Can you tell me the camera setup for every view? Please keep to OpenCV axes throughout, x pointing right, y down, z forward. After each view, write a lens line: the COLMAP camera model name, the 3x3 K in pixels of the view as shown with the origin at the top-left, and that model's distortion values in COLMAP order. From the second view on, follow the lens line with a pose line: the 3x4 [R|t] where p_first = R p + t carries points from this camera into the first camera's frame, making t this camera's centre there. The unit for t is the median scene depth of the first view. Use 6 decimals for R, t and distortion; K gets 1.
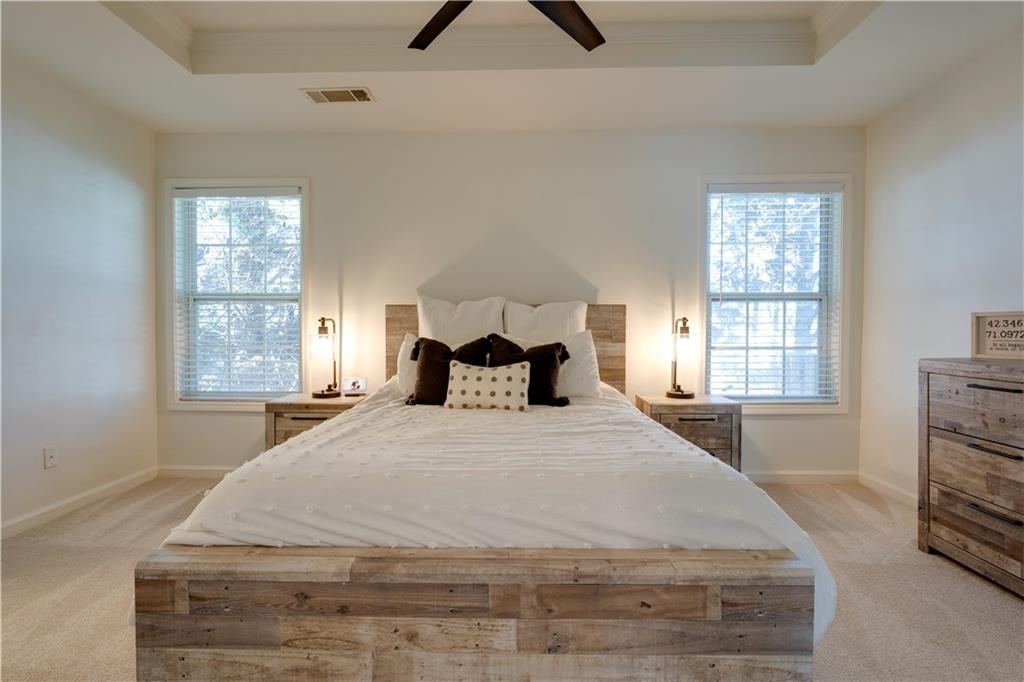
lens RADIAL K [[509.8, 0, 508.4], [0, 509.8, 339.9], [0, 0, 1]] dist [-0.004095, -0.002559]
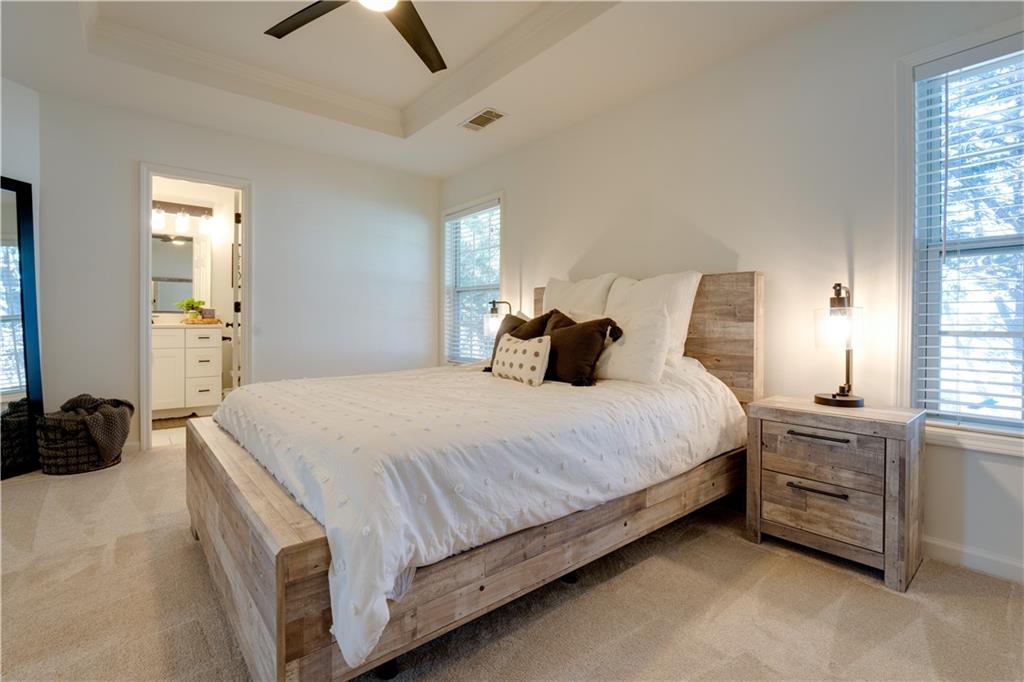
lens RADIAL K [[463.7, 0, 514.1], [0, 463.7, 330.2], [0, 0, 1]] dist [-0.018876, 0.002590]
pose [[0.669021, 0.016472, -0.743061, 0.499794], [-0.022557, 0.999744, 0.001853, 0.024484], [0.742901, 0.015522, 0.669222, 0.284586]]
